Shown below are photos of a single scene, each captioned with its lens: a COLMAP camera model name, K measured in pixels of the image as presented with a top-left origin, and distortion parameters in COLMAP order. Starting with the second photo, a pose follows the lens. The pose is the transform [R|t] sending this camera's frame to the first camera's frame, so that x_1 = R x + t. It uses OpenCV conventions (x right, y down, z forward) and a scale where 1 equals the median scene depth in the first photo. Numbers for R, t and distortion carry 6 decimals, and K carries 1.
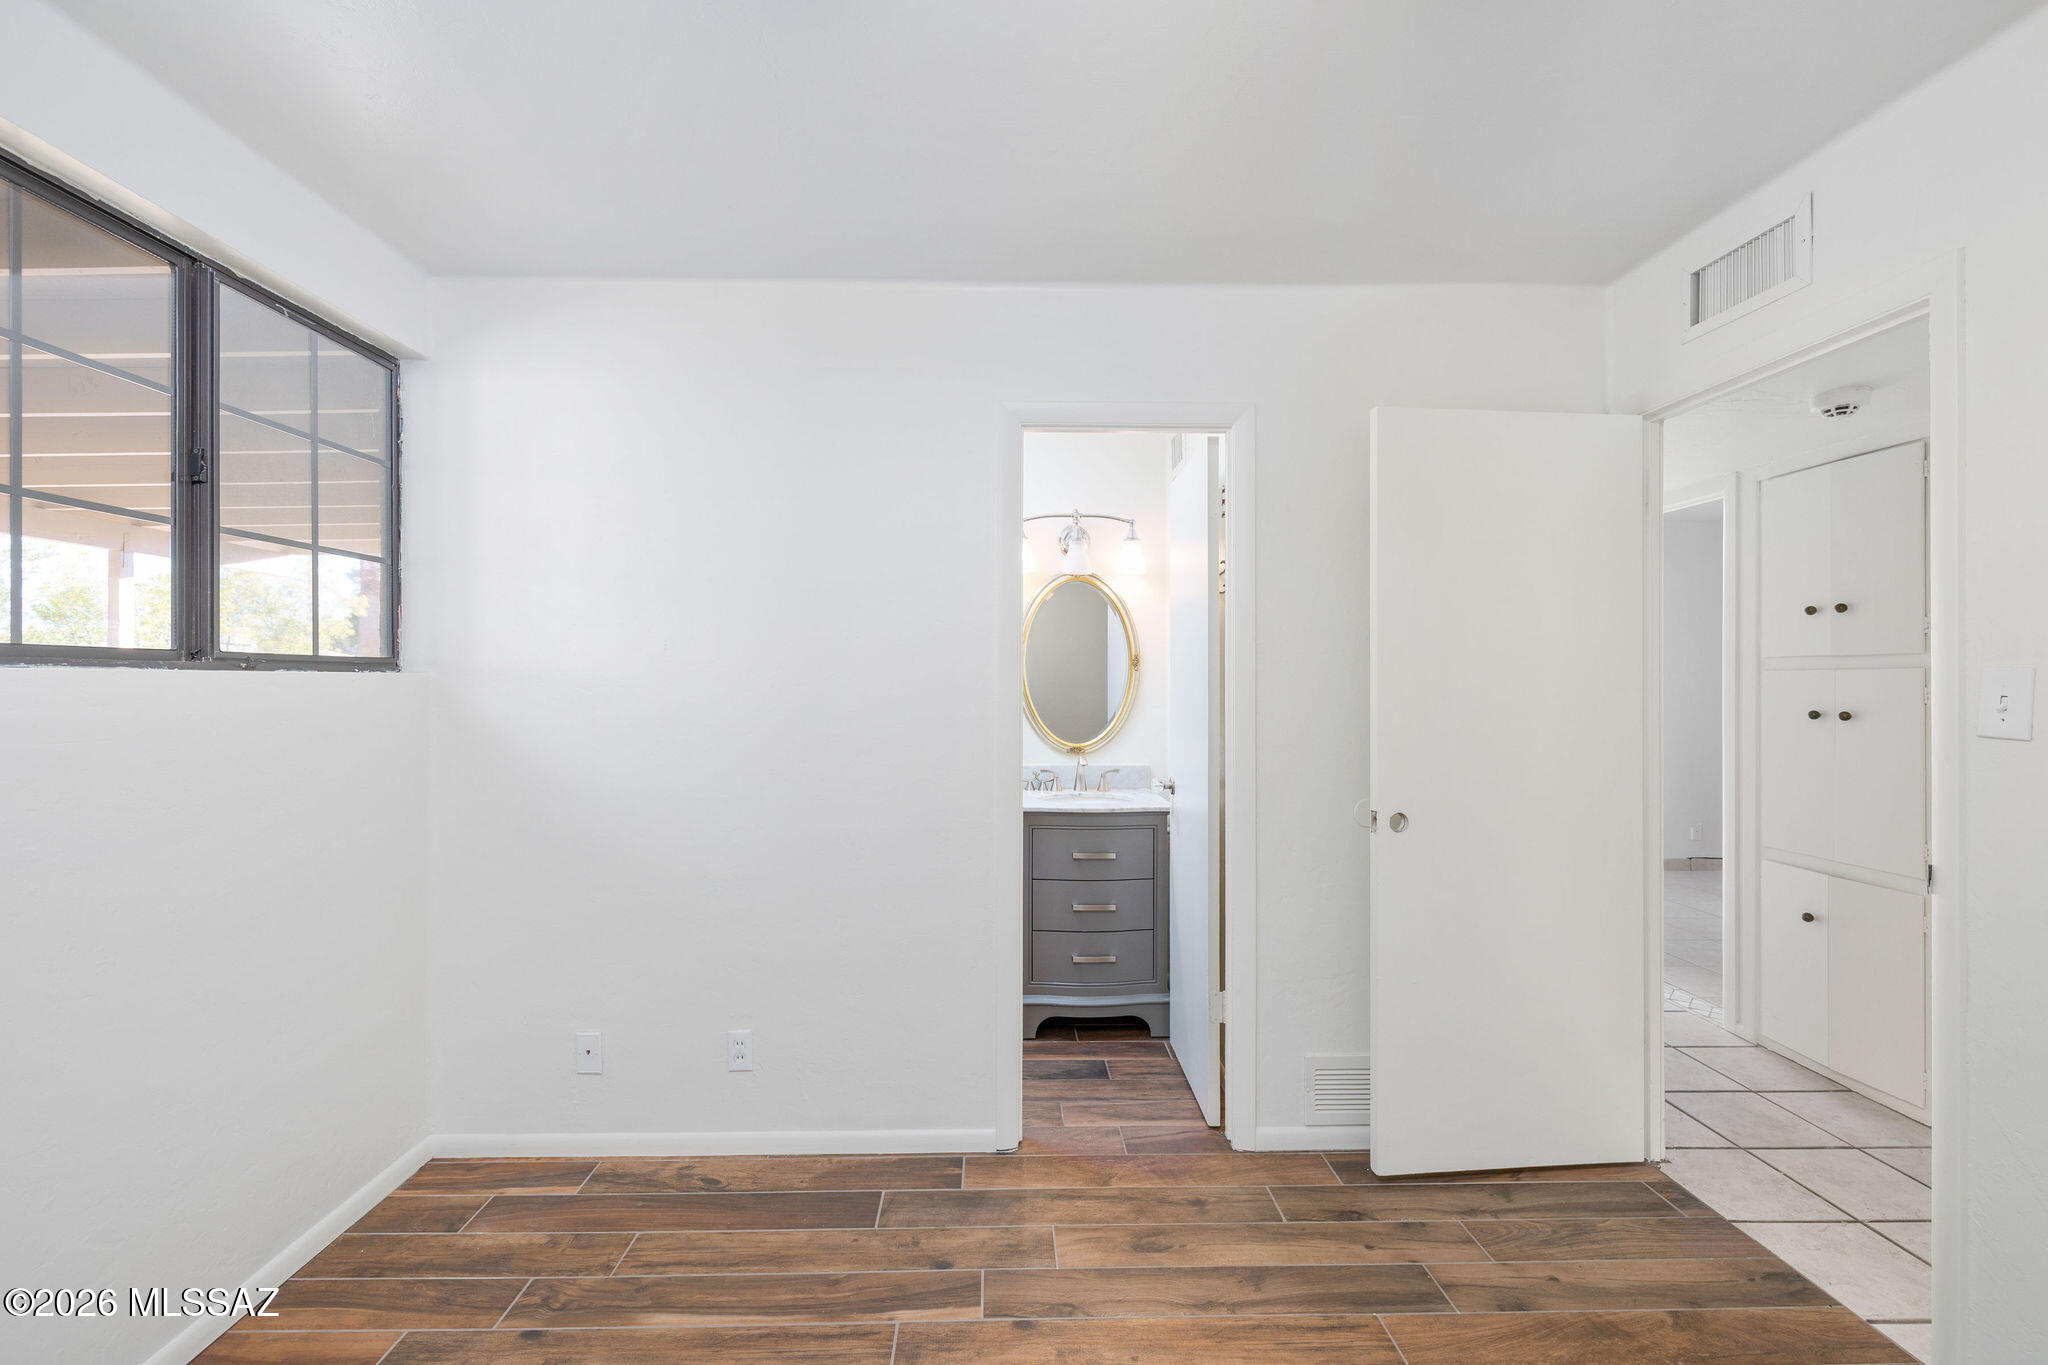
lens RADIAL K [[861.0, 0, 1024.0], [0, 861.0, 682.5], [0, 0, 1]] dist [0.000245, 0.000034]
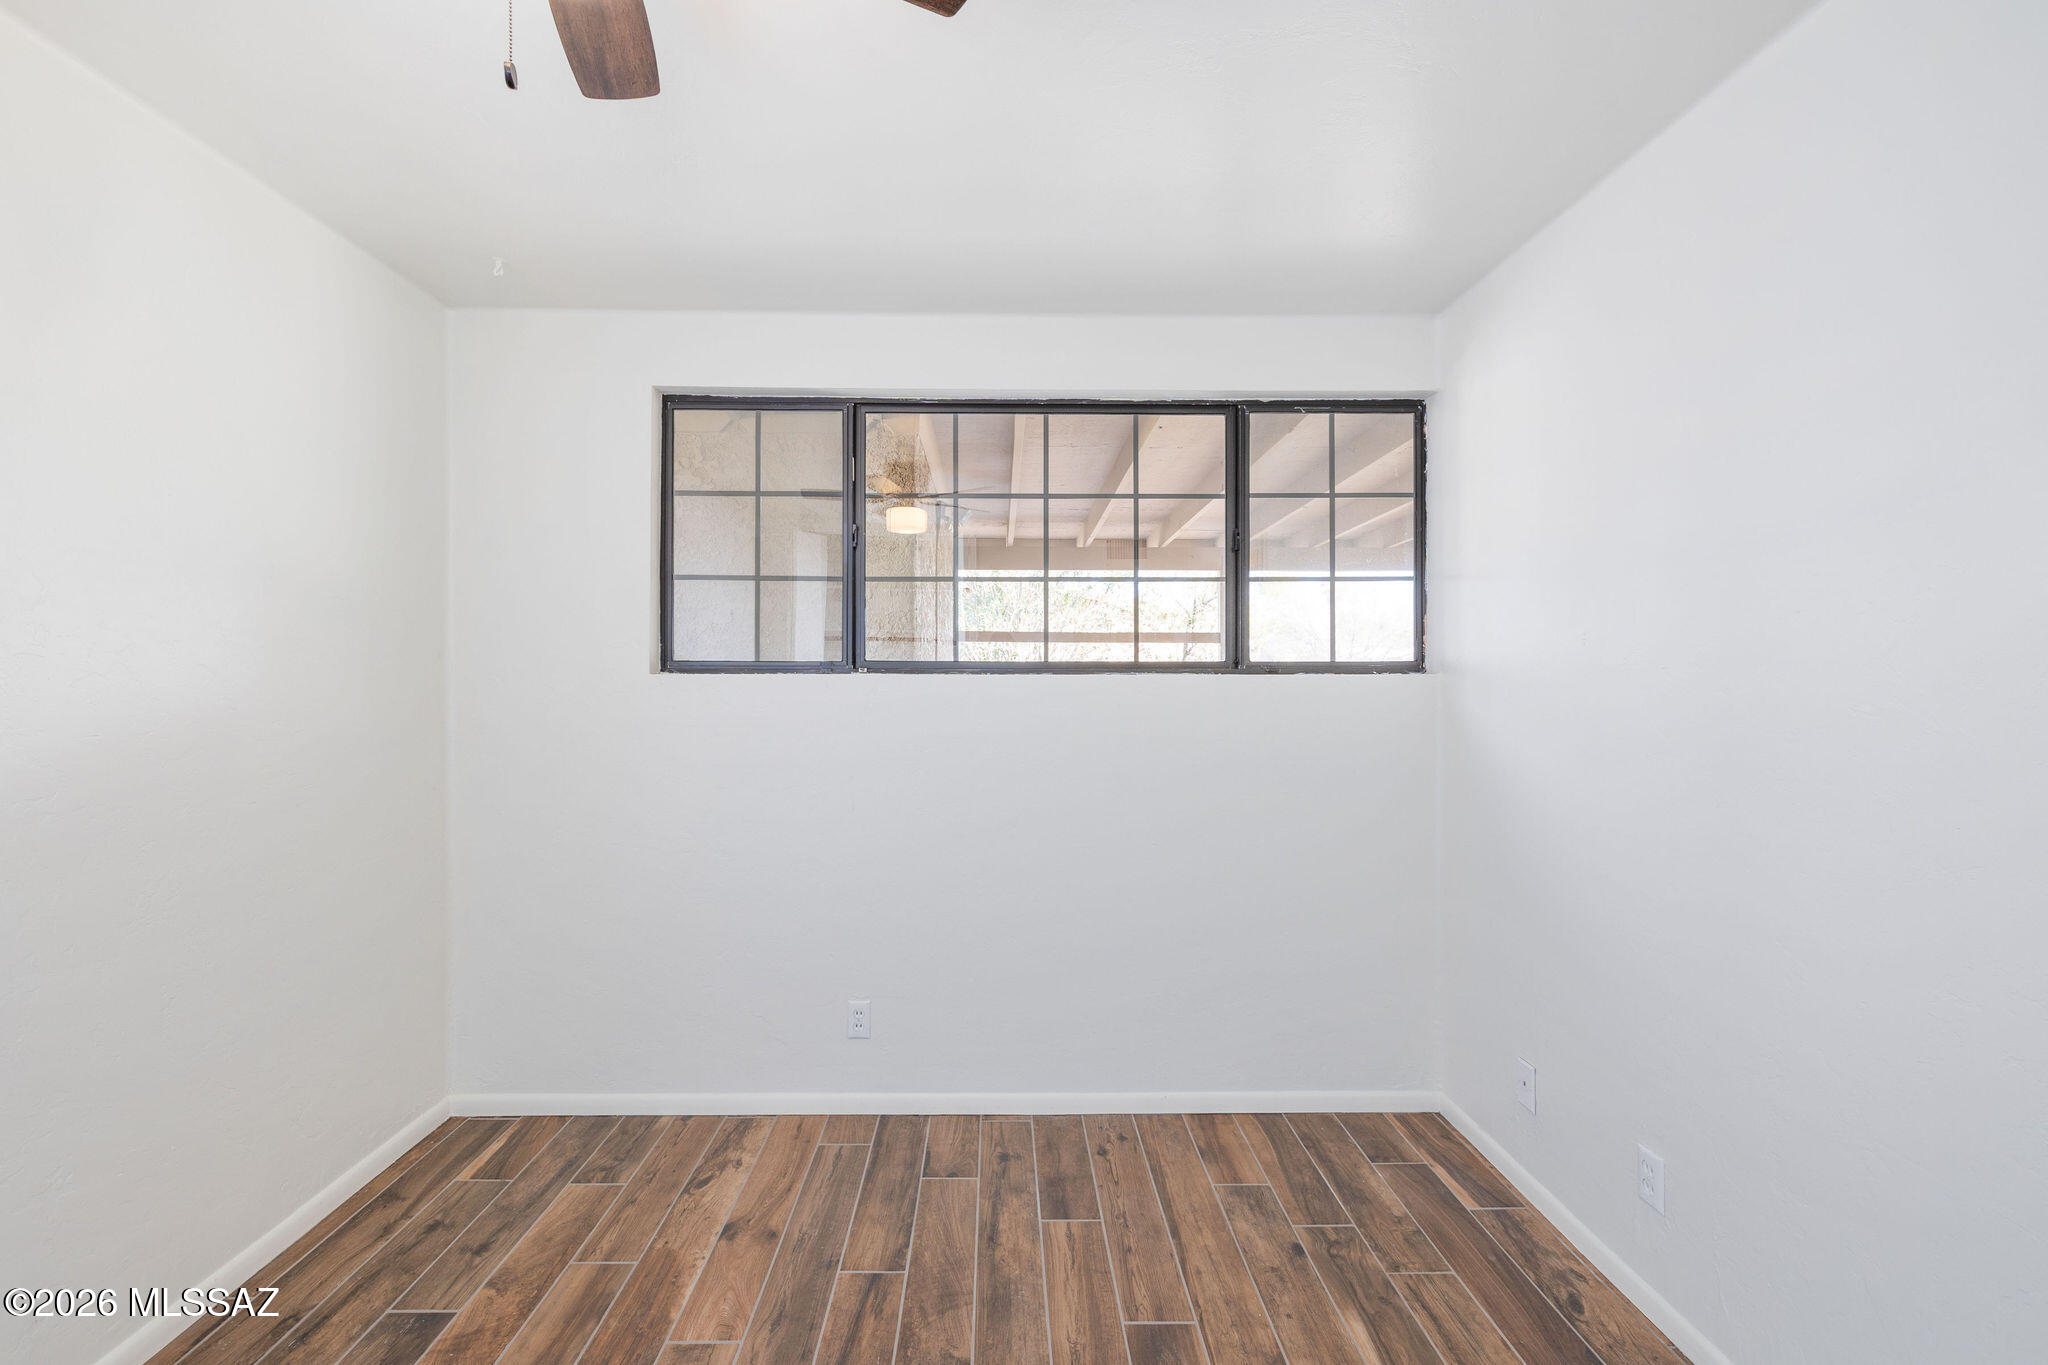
lens RADIAL K [[870.9, 0, 1015.4], [0, 870.9, 688.8], [0, 0, 1]] dist [0.000098, 0.000082]
pose [[-0.018251, 0.005144, -0.999820, 0.511523], [-0.001424, 0.999986, 0.005171, 0.002950], [0.999832, 0.001519, -0.018244, 0.553641]]
